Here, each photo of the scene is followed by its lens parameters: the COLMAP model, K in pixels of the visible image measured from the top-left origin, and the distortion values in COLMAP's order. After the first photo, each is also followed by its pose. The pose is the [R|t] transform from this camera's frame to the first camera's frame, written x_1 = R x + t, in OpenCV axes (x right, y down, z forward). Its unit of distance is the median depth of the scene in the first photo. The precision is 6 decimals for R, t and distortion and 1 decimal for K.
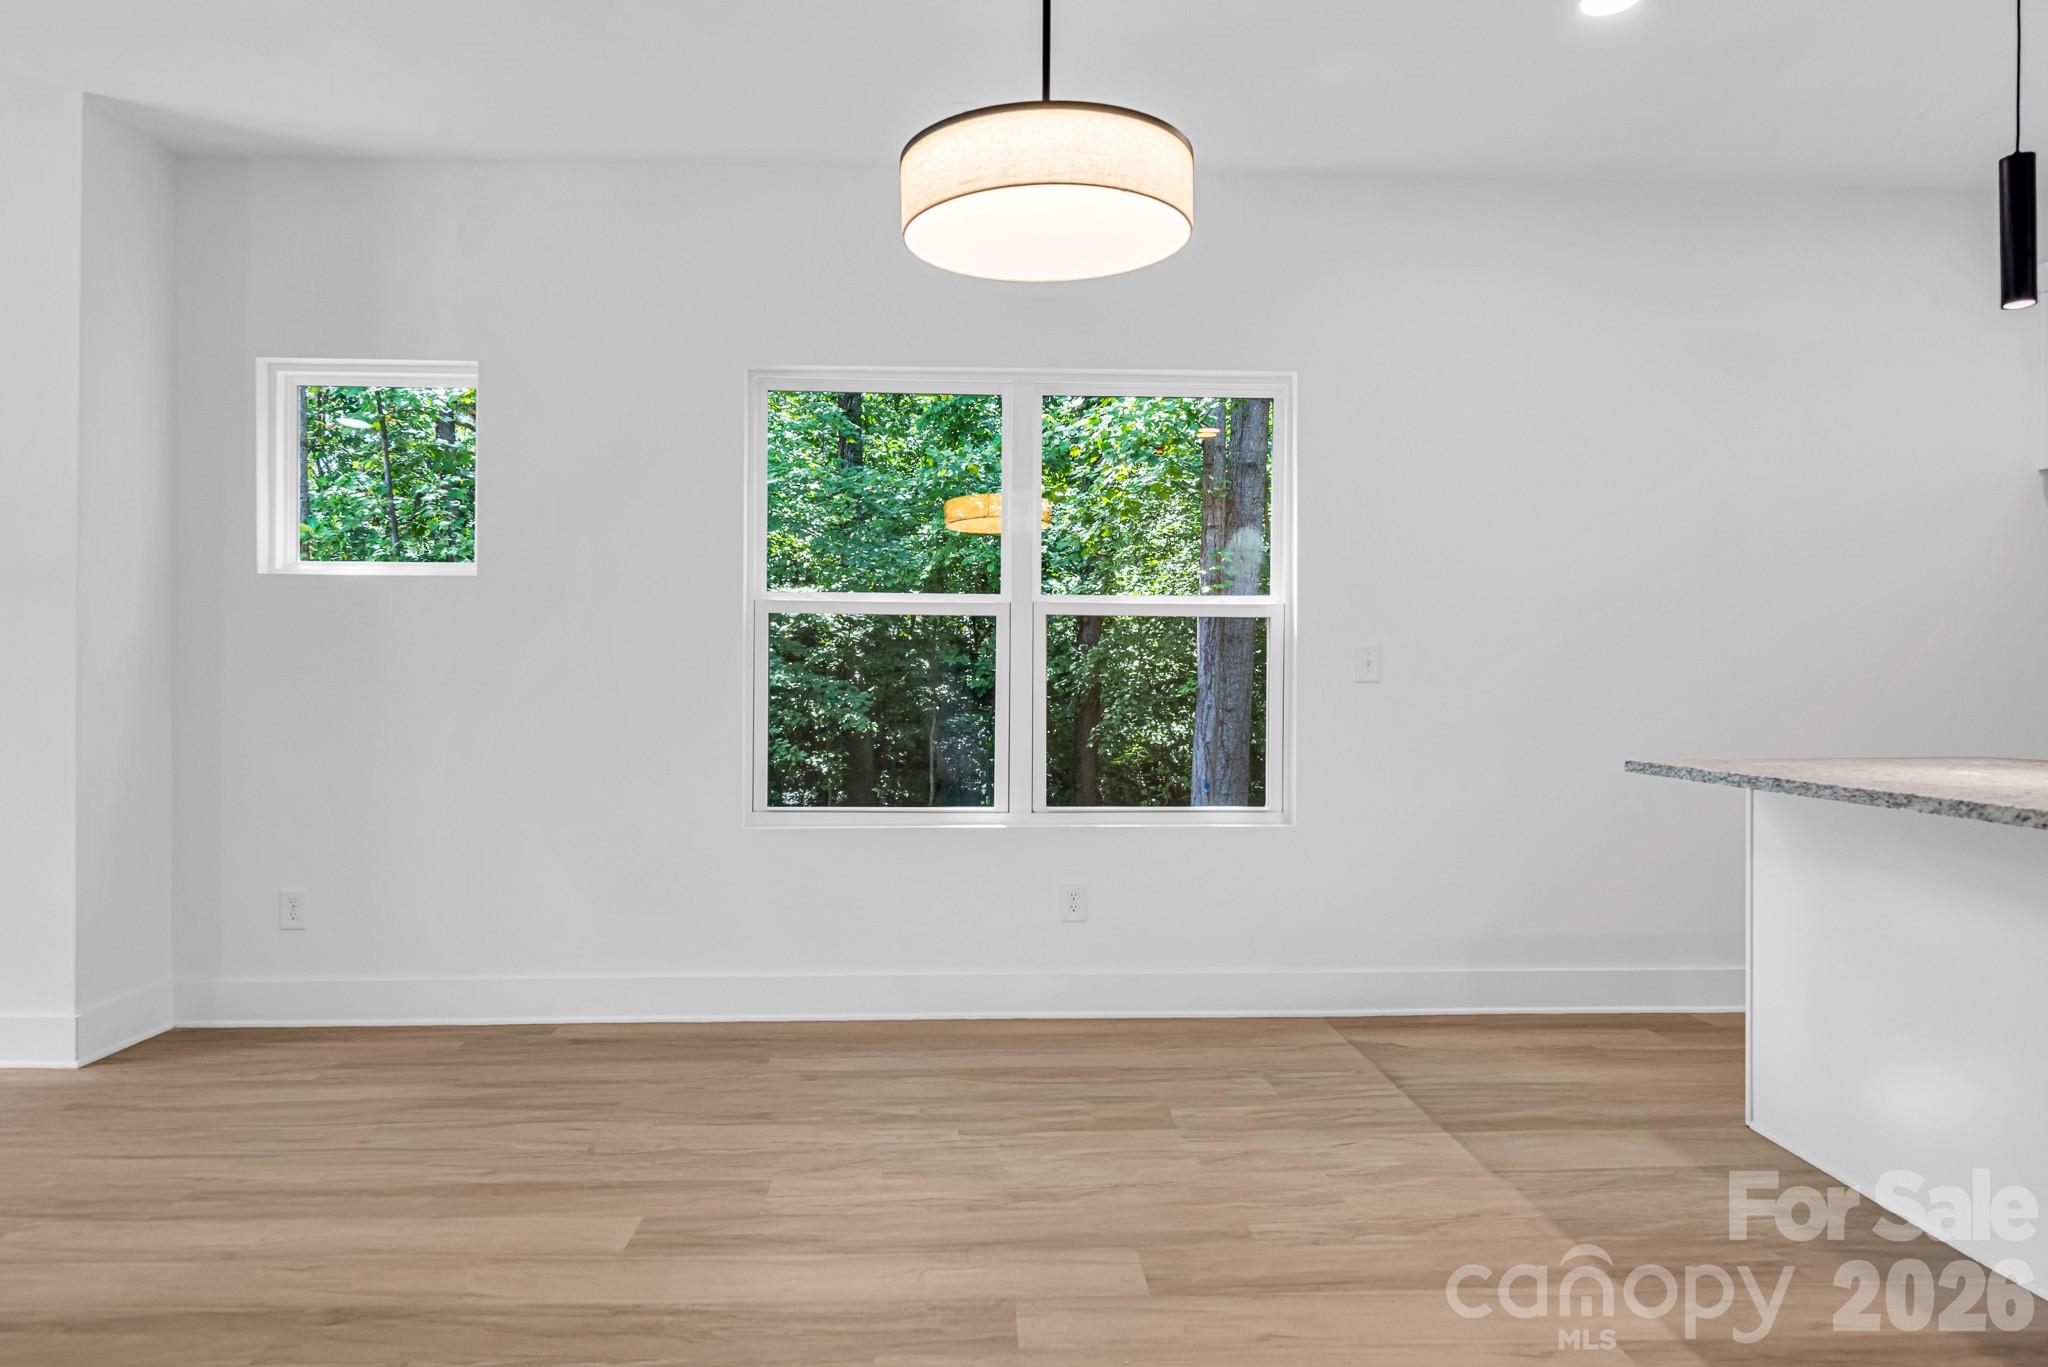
lens RADIAL K [[1199.7, 0, 1020.9], [0, 1199.7, 686.4], [0, 0, 1]] dist [-0.001512, -0.001021]
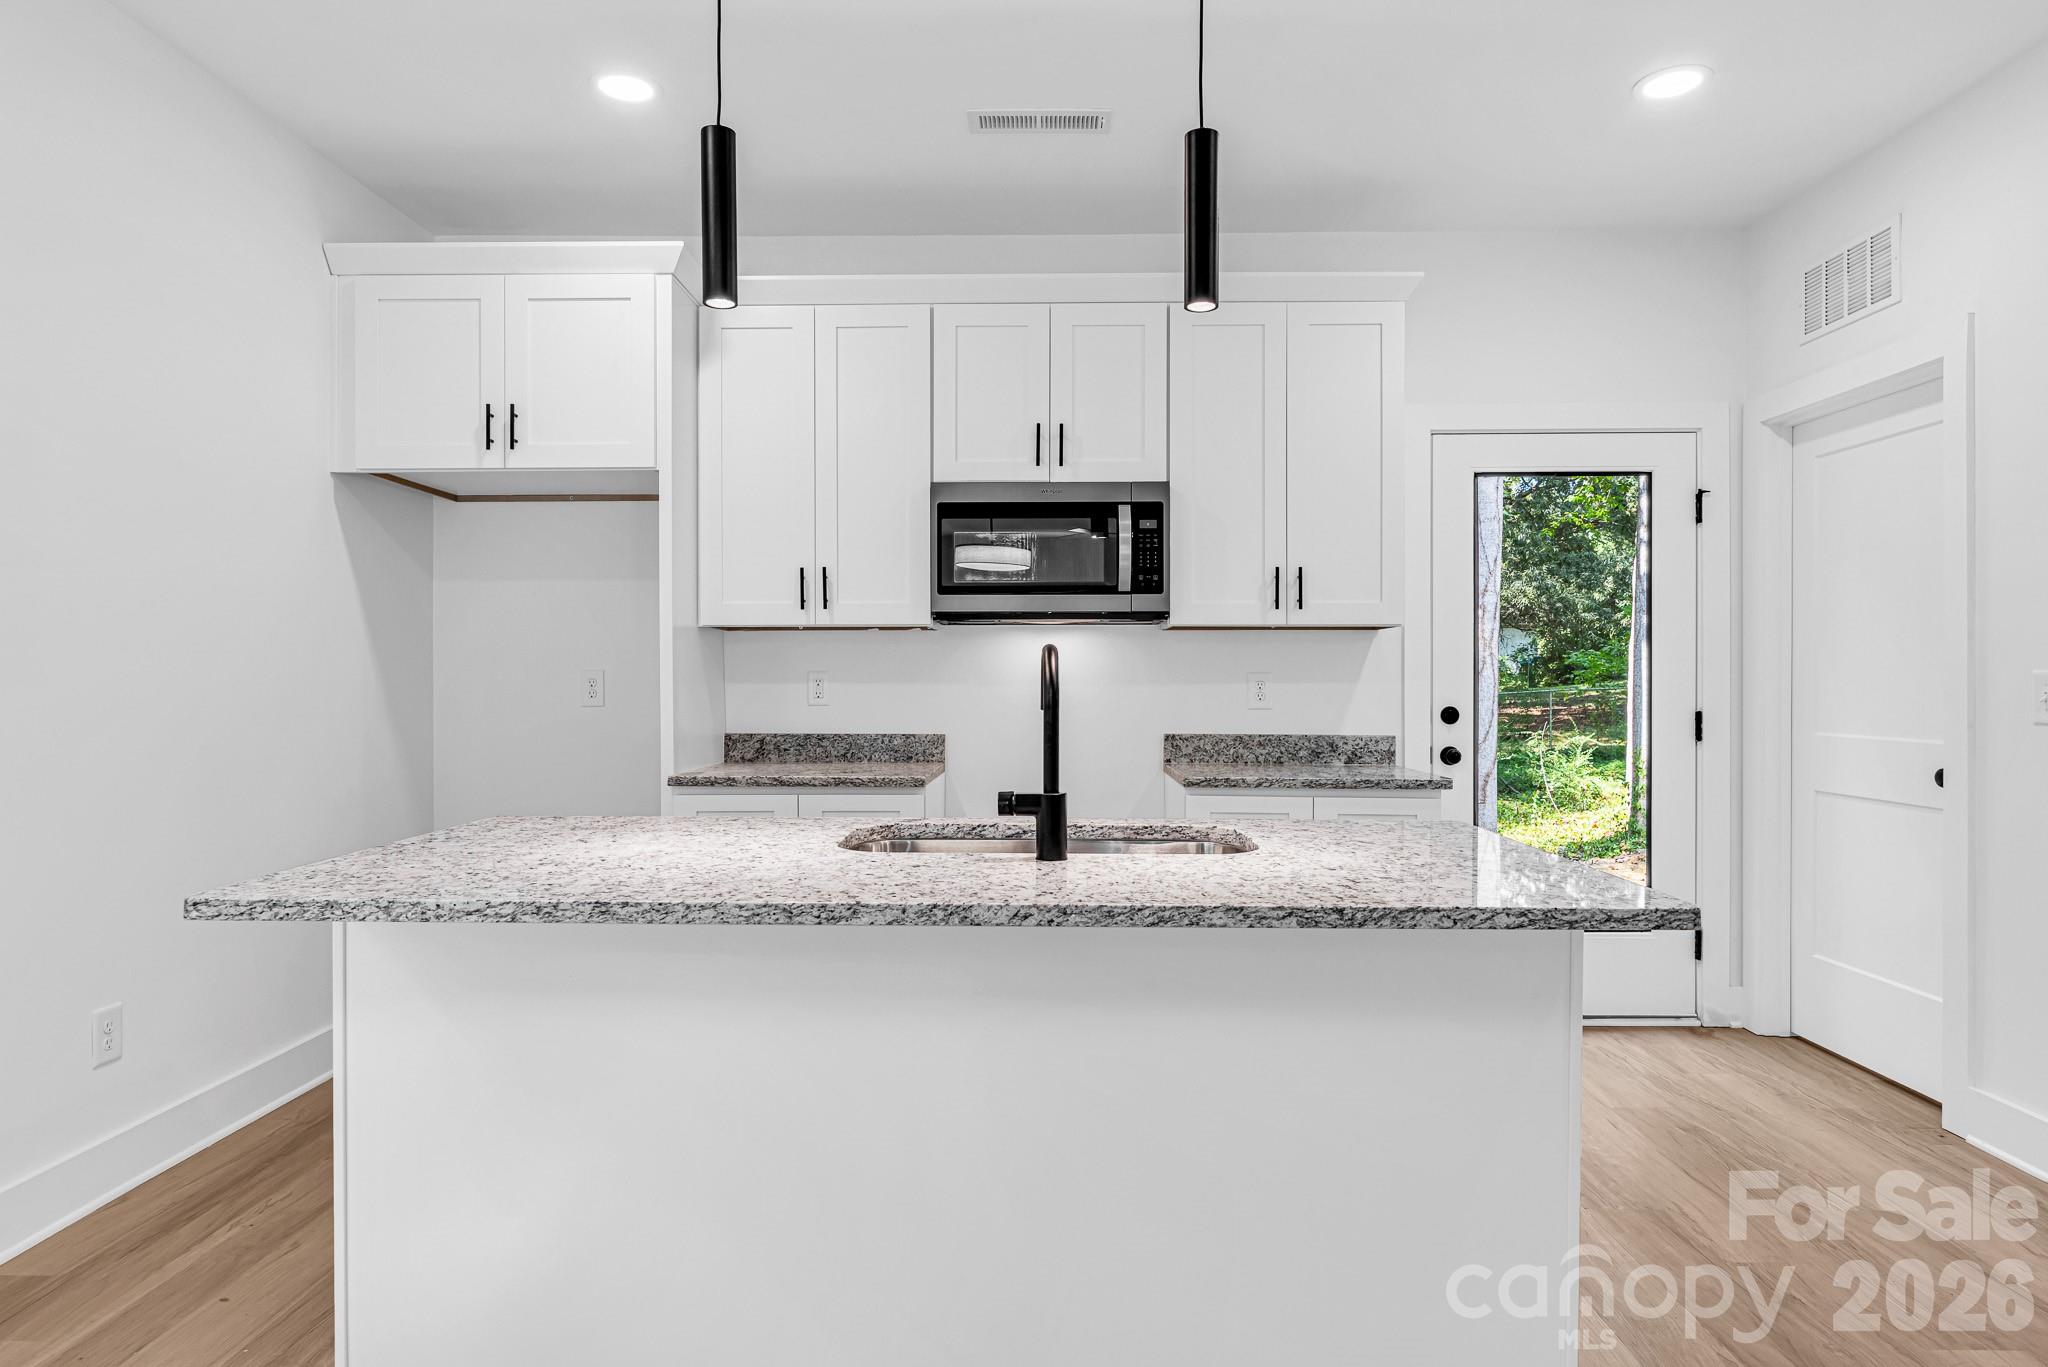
lens RADIAL K [[1226.6, 0, 1024.0], [0, 1226.6, 683.5], [0, 0, 1]] dist [-0.002282, 0.000373]
pose [[0.059017, -0.010375, 0.998203, -0.027743], [0.002364, 0.999945, 0.010254, -0.037239], [-0.998254, 0.001755, 0.059038, 0.516199]]
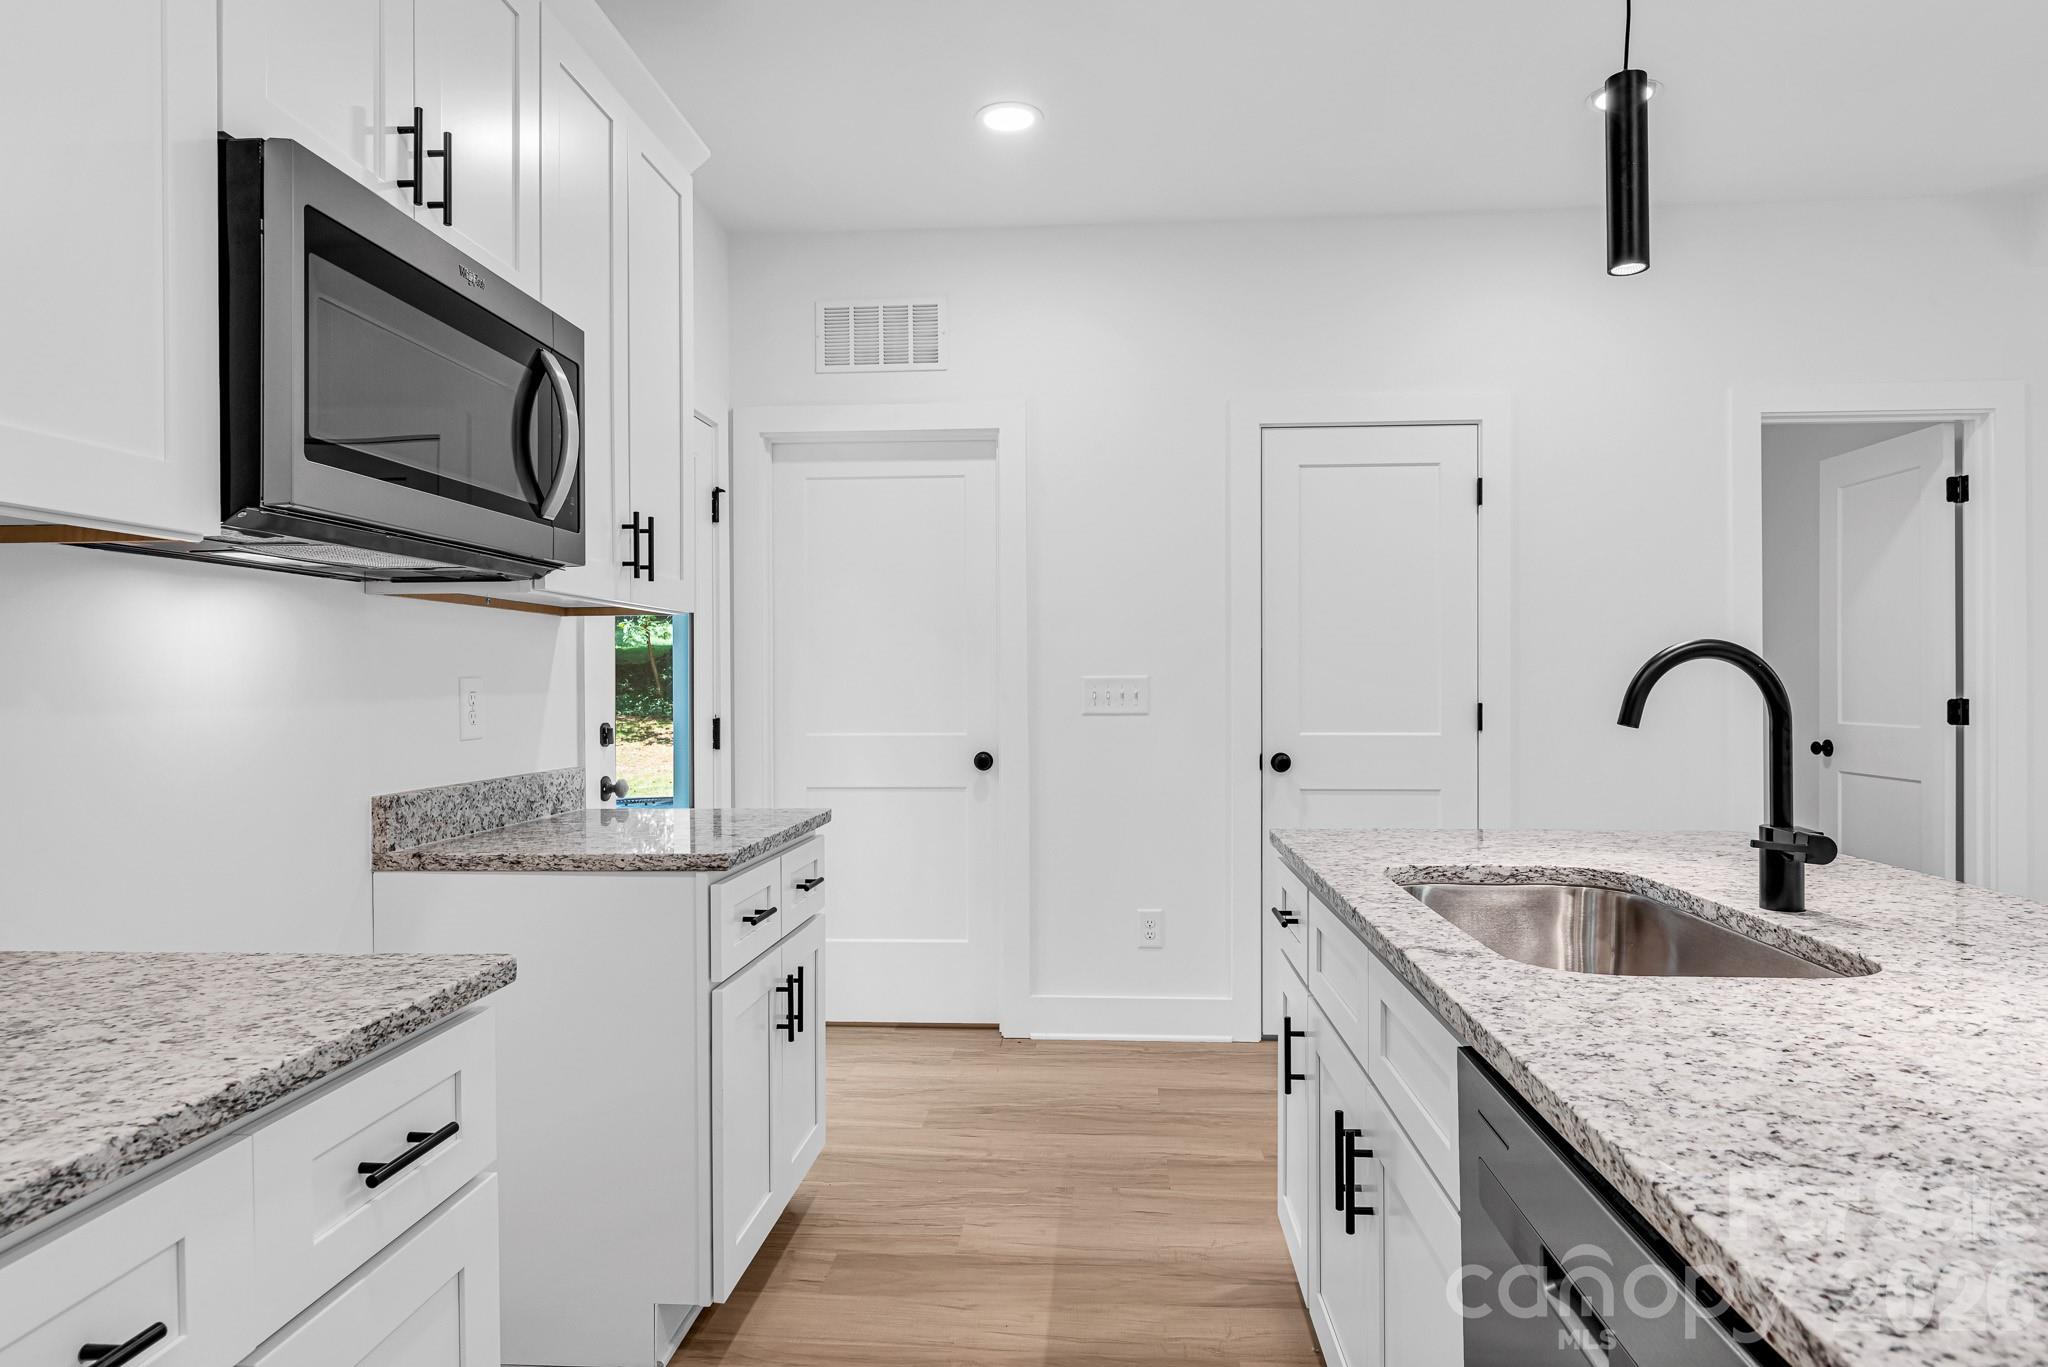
lens RADIAL K [[1199.7, 0, 1020.9], [0, 1199.7, 686.4], [0, 0, 1]] dist [-0.001512, -0.001021]
pose [[-0.994253, -0.001976, 0.107034, 0.844274], [-0.001028, 0.999960, 0.008909, -0.036365], [-0.107047, 0.008748, -0.994215, 1.043995]]
